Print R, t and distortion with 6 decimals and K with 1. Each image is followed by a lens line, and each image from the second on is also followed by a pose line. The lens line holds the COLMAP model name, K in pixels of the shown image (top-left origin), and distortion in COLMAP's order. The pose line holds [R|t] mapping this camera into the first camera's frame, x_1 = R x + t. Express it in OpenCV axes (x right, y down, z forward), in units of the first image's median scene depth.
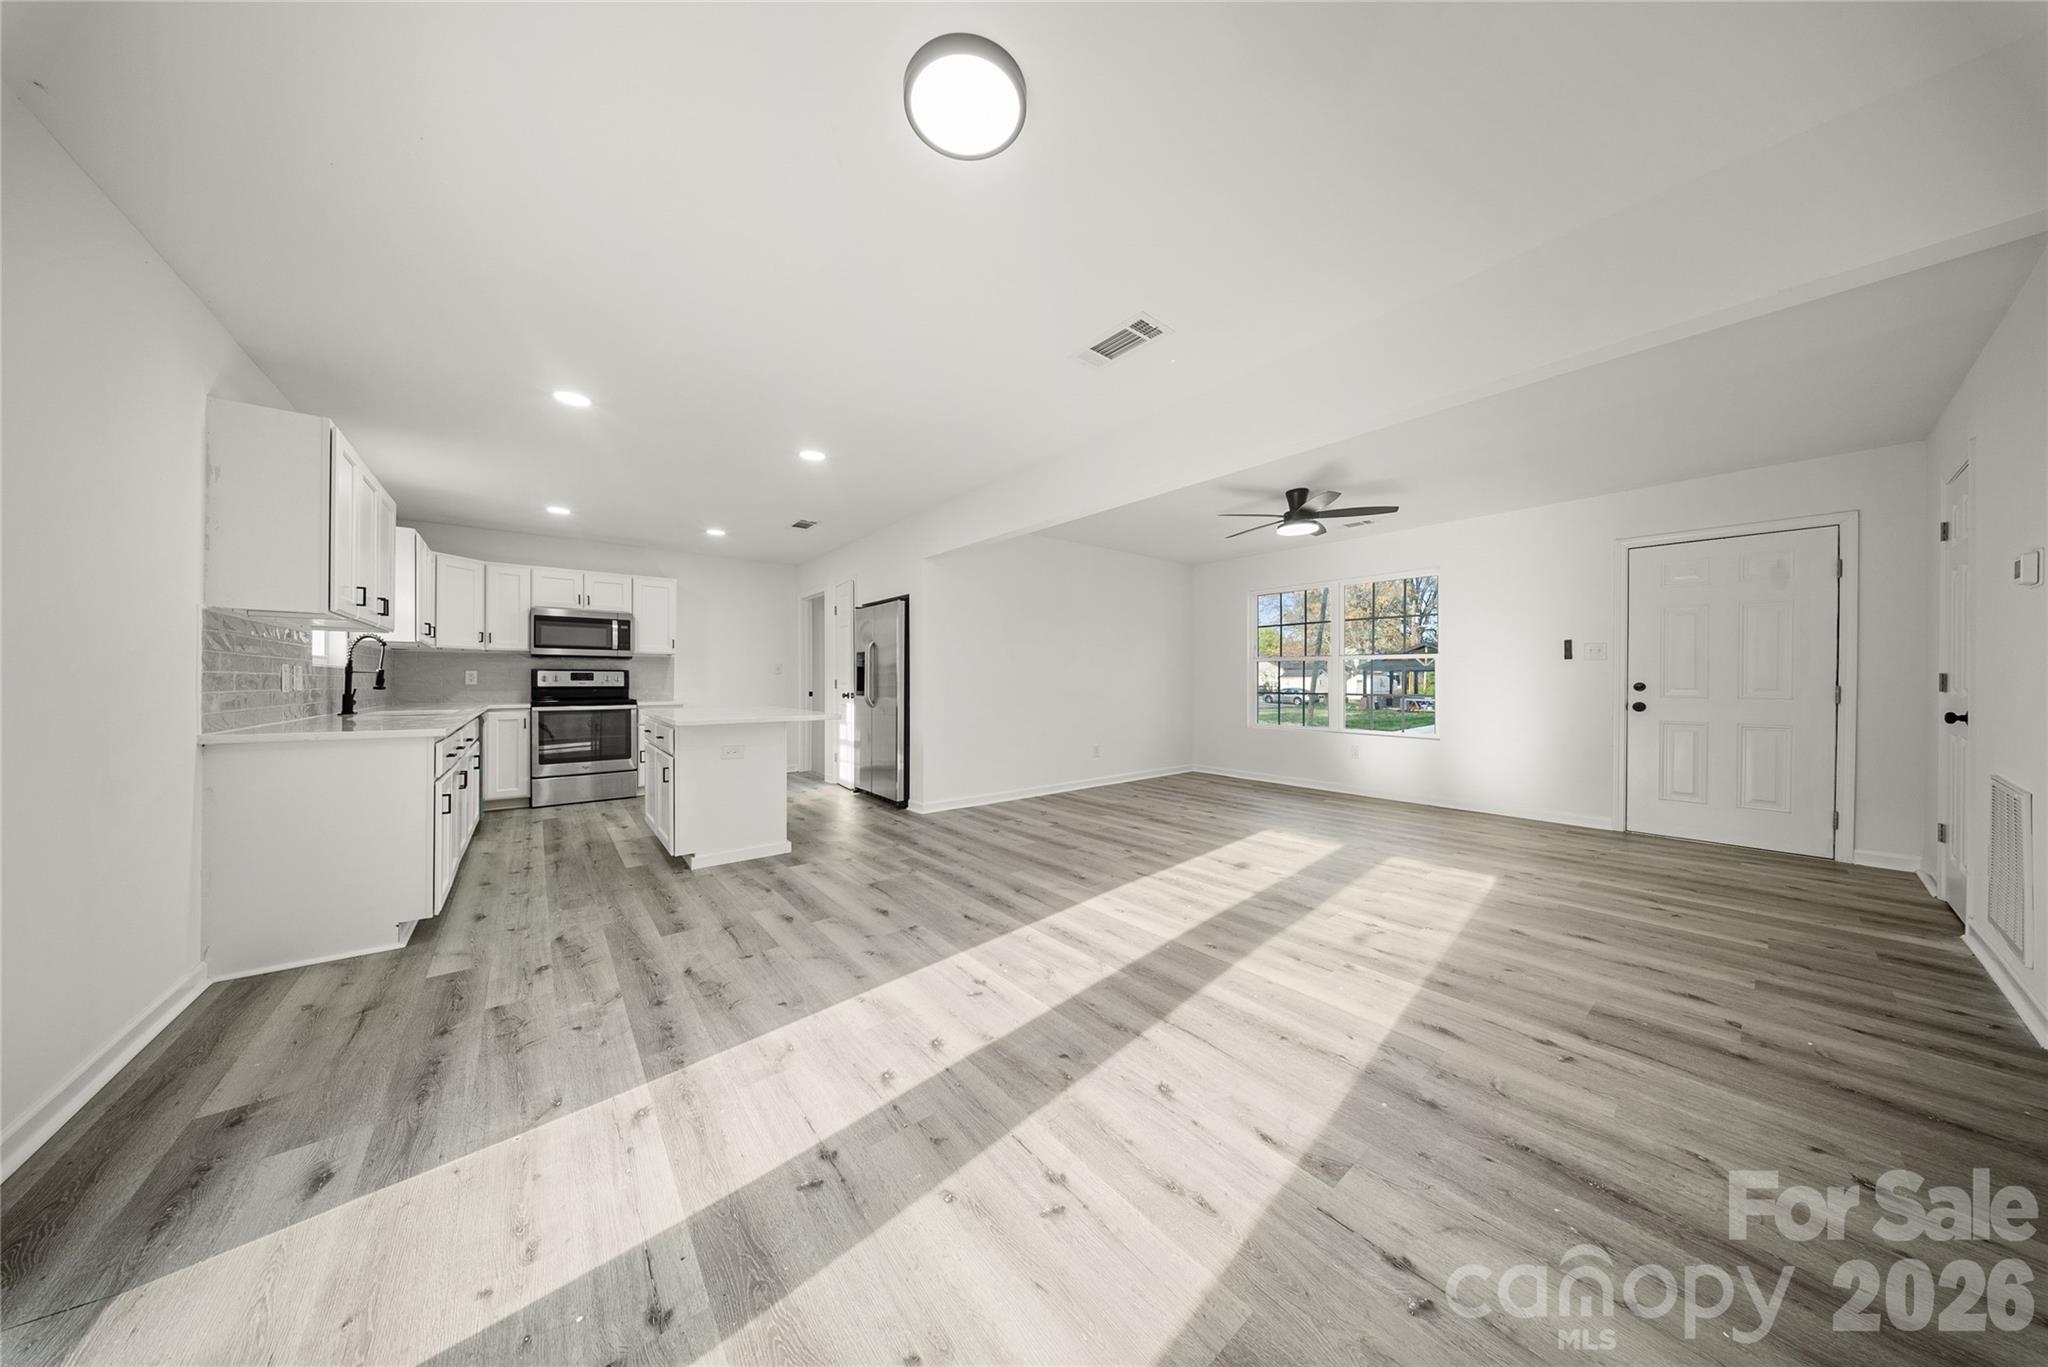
lens RADIAL K [[610.4, 0, 1025.7], [0, 610.4, 675.0], [0, 0, 1]] dist [-0.000110, -0.000123]
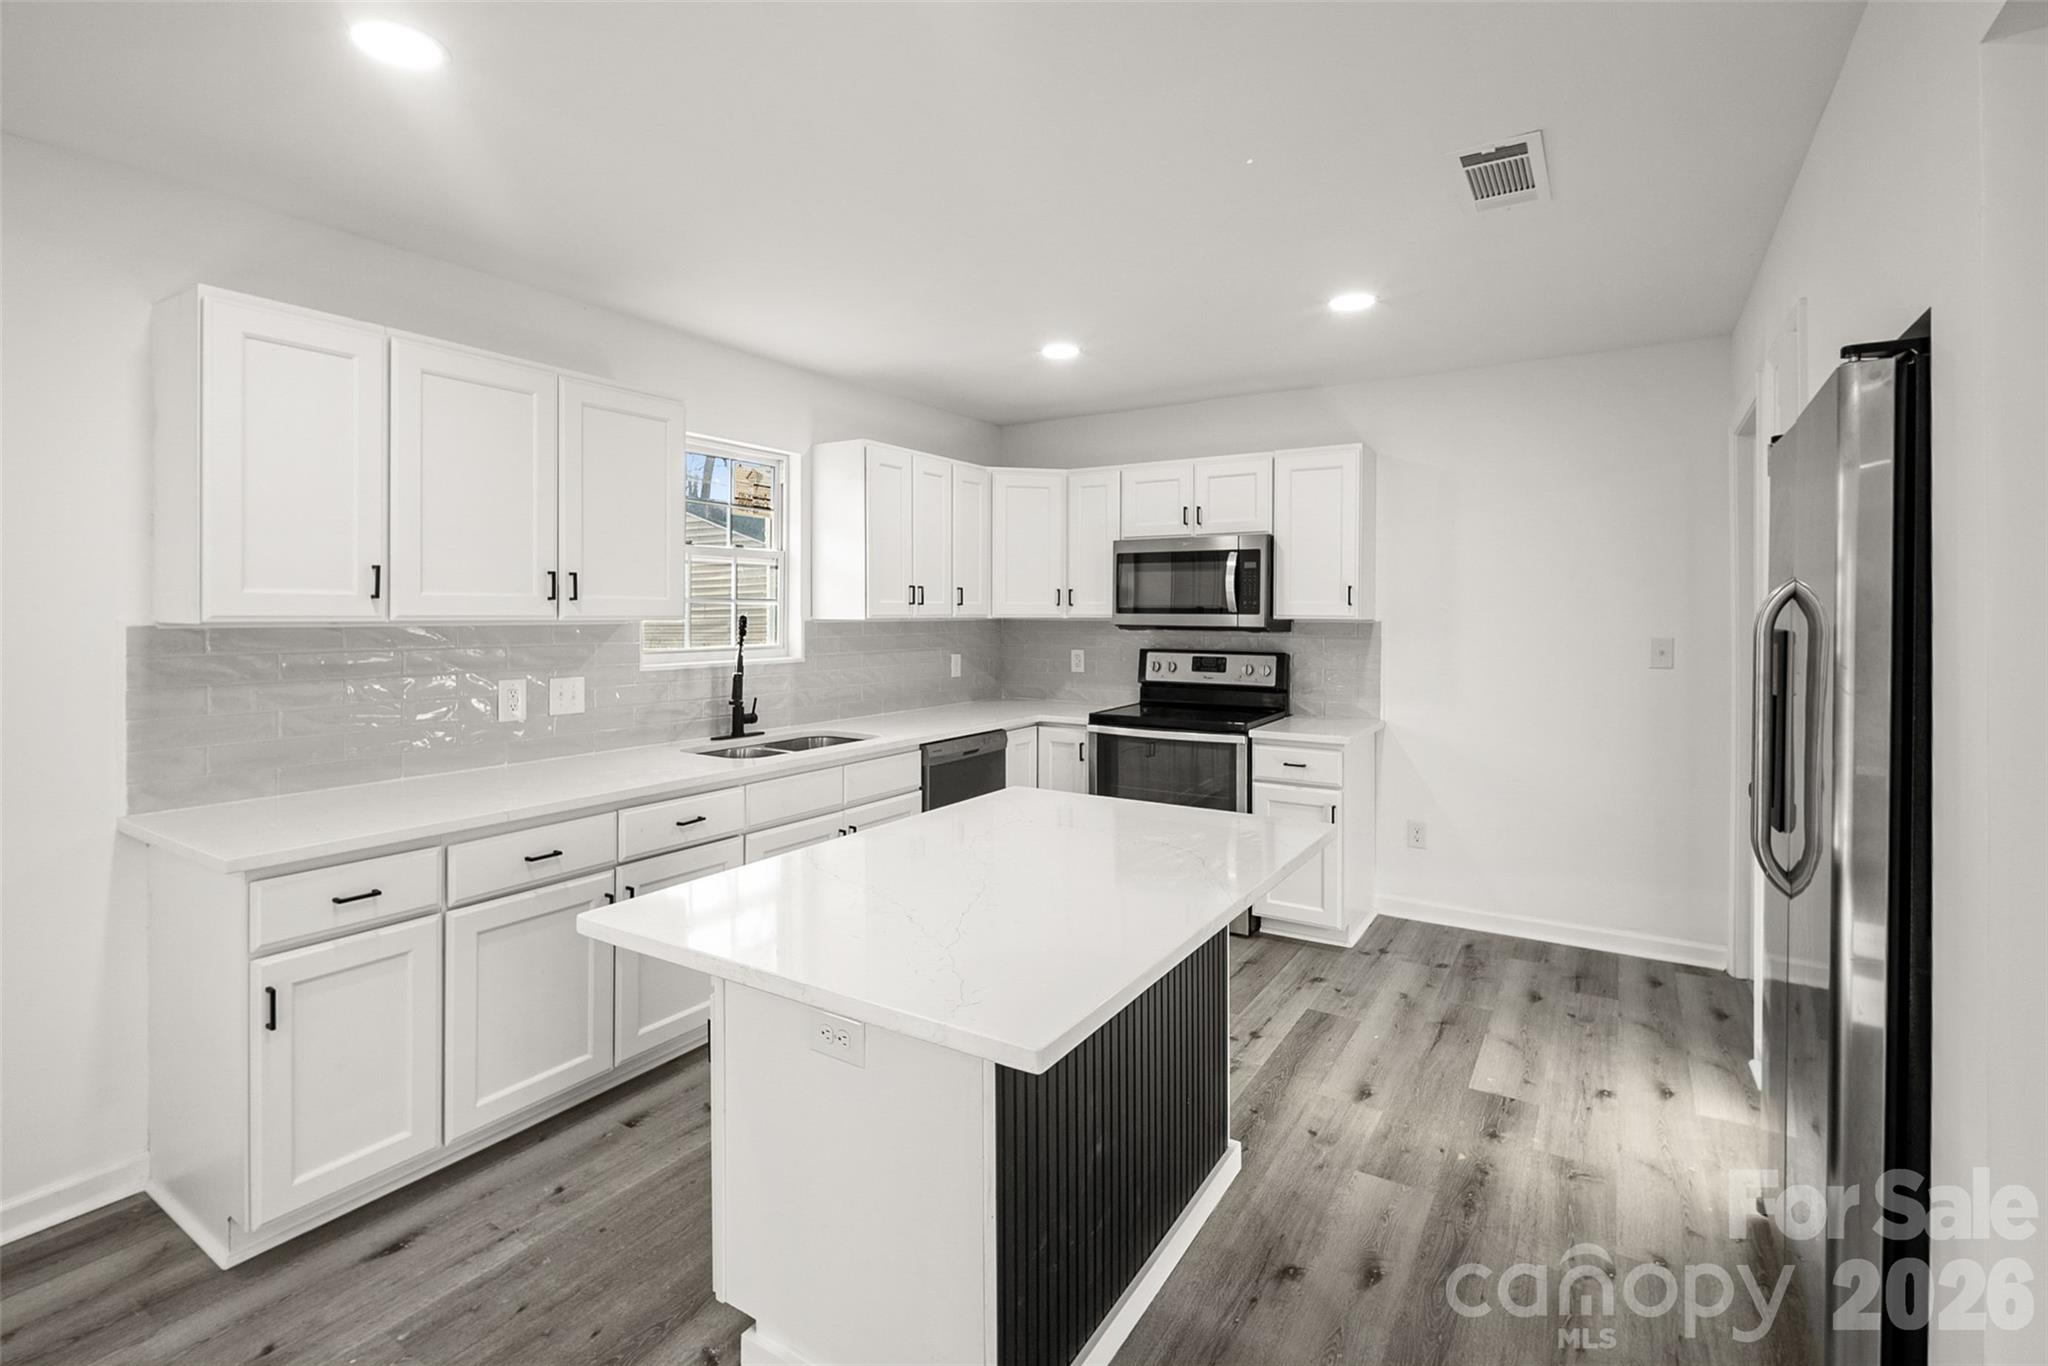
lens RADIAL K [[945.1, 0, 1024.2], [0, 945.1, 616.5], [0, 0, 1]] dist [-0.000172, -0.000416]
pose [[0.329034, 0.005429, -0.944302, -0.039925], [0.005528, 0.999955, 0.007675, -0.075418], [0.944302, -0.007746, 0.328990, 0.992082]]
